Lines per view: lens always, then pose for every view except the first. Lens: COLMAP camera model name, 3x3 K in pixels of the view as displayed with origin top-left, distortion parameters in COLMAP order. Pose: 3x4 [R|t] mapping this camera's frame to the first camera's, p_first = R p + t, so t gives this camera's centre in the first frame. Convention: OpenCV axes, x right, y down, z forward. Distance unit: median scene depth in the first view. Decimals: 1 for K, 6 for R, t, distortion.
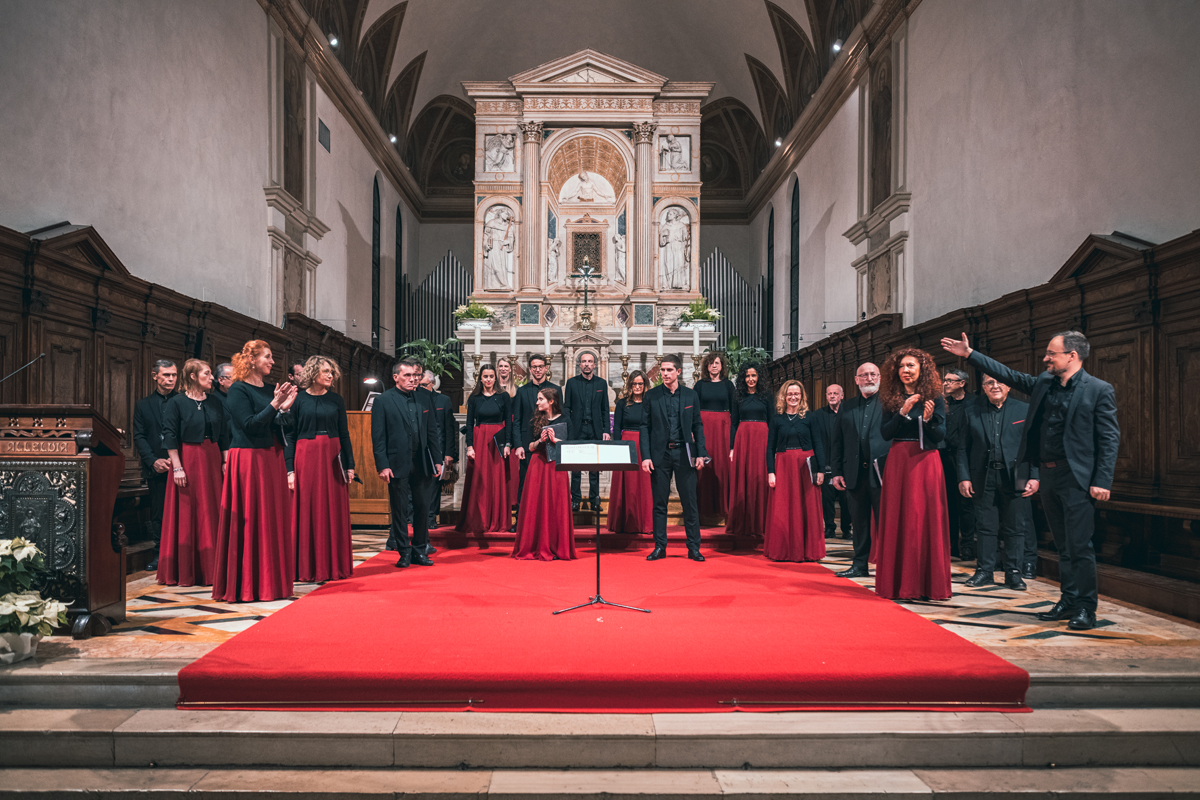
lens RADIAL K [[907.1, 0, 577.3], [0, 907.1, 433.4], [0, 0, 1]] dist [-0.039303, 0.031552]
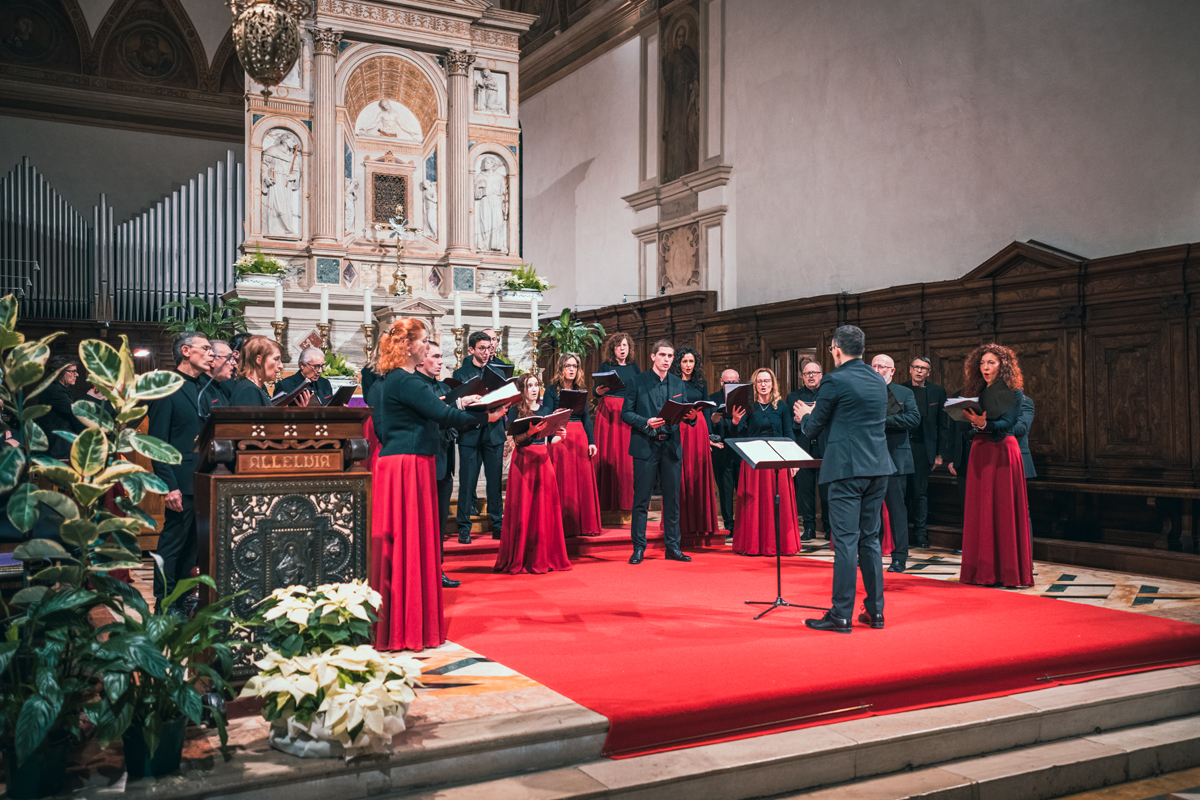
lens RADIAL K [[1136.3, 0, 605.3], [0, 1136.3, 387.8], [0, 0, 1]] dist [0.023091, 0.058053]
pose [[0.877615, 0.004609, 0.479343, -0.317434], [0.003787, 0.999856, -0.016548, -0.011817], [-0.479350, 0.016338, 0.877472, 0.007776]]
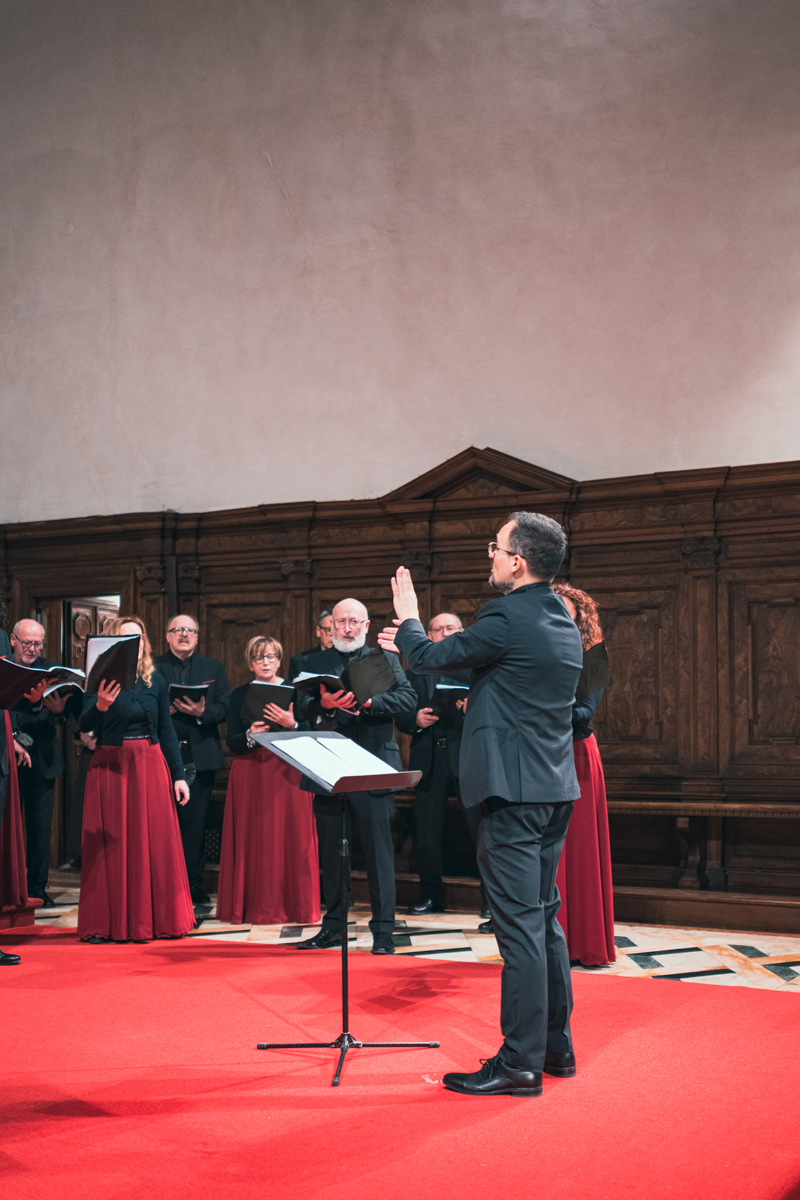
lens RADIAL K [[1492.5, 0, 478.1], [0, 1492.5, 714.3], [0, 0, 1]] dist [0.013943, 0.009019]
pose [[0.482914, -0.006147, 0.875646, -0.303382], [-0.004634, 0.999943, 0.009575, -0.006061], [-0.875655, -0.008681, 0.482858, 0.229593]]
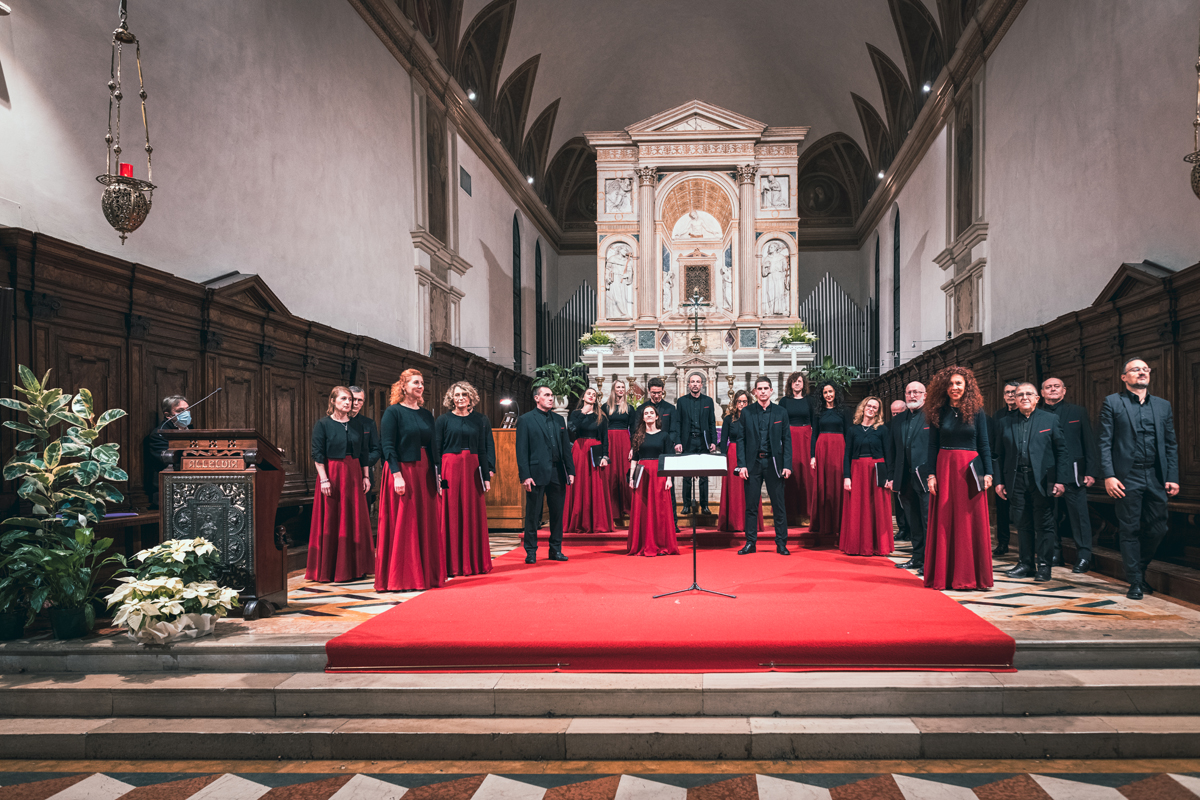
lens RADIAL K [[843.3, 0, 687.6], [0, 843.3, 456.6], [0, 0, 1]] dist [-0.007356, -0.002575]
pose [[0.999261, -0.013225, -0.036096, 0.034078], [0.013790, 0.999786, 0.015444, -0.001628], [0.035884, -0.015930, 0.999229, -0.048094]]
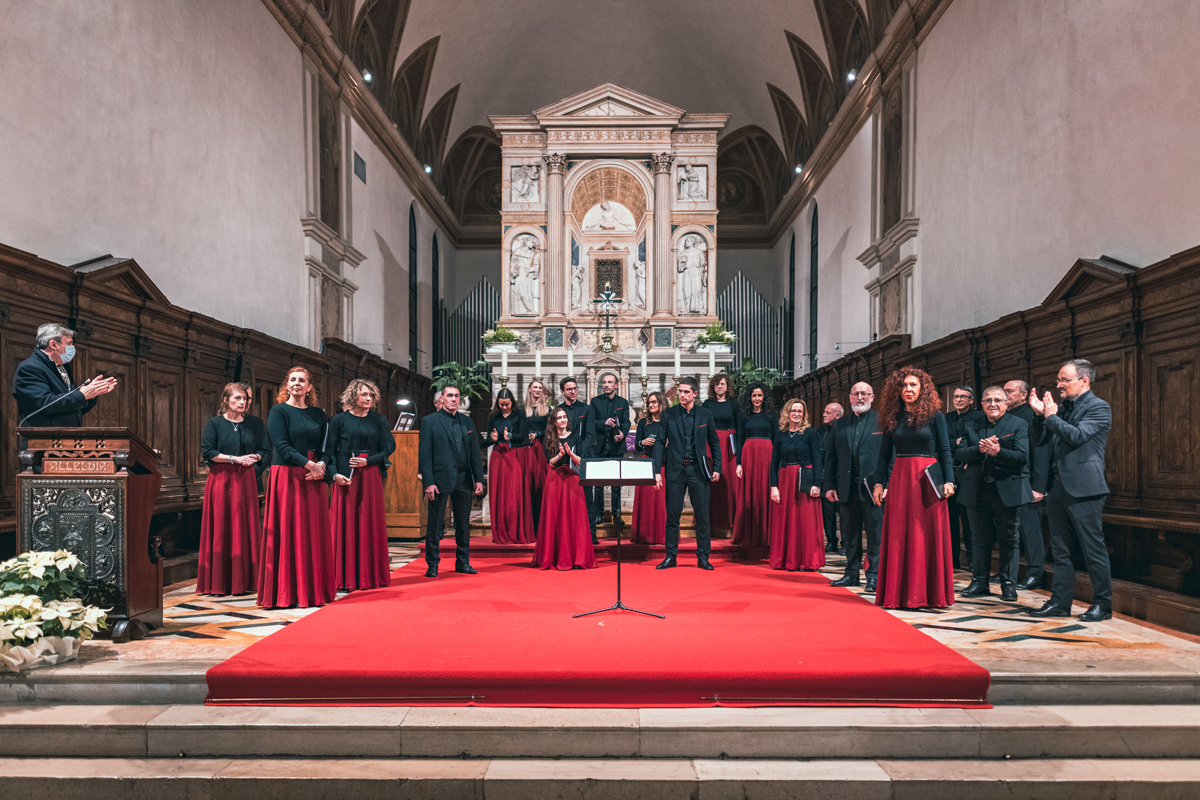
lens RADIAL K [[874.6, 0, 601.2], [0, 874.6, 459.1], [0, 0, 1]] dist [-0.006212, 0.002919]
pose [[0.999856, -0.004532, -0.016345, 0.017881], [0.004694, 0.999940, 0.009875, -0.000443], [0.016299, -0.009950, 0.999818, -0.016855]]
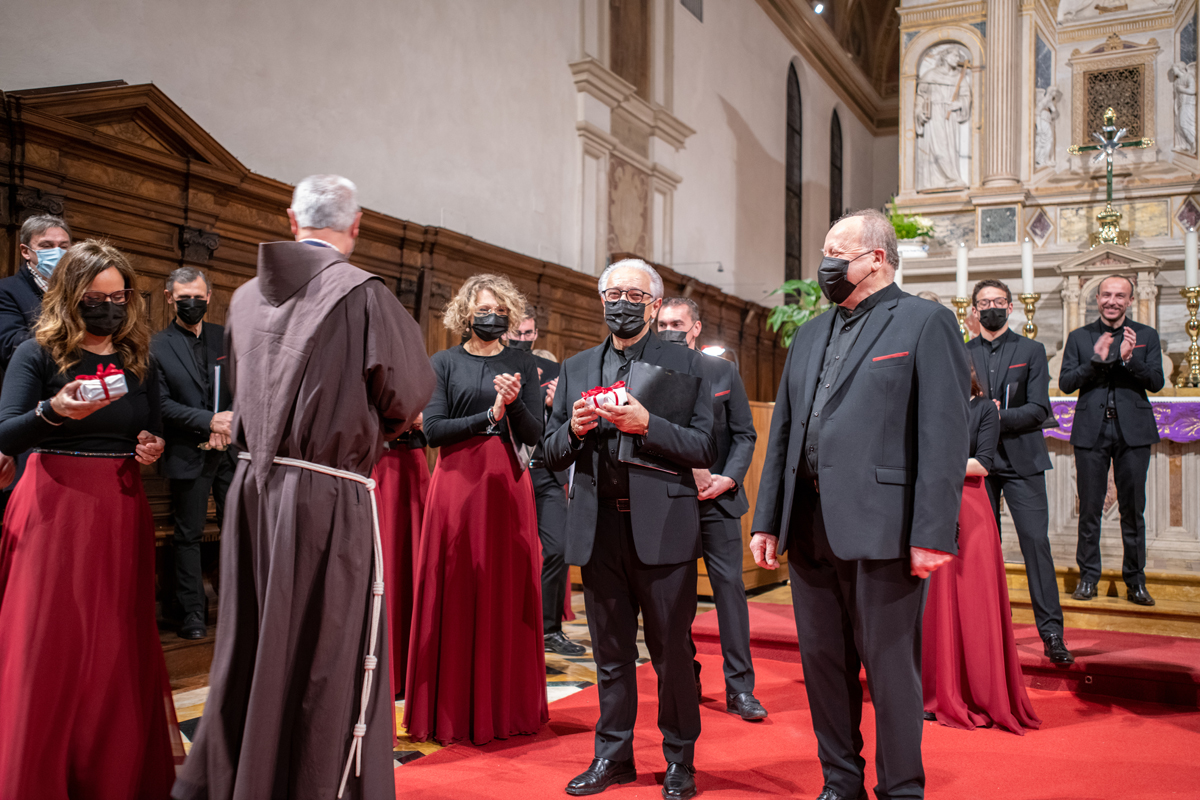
lens RADIAL K [[1136.3, 0, 605.3], [0, 1136.3, 387.8], [0, 0, 1]] dist [0.023091, 0.058053]
pose [[0.901344, -0.013101, -0.432906, 0.032176], [-0.007234, 0.998948, -0.045292, 0.001542], [0.433044, 0.043955, 0.900301, 0.266415]]
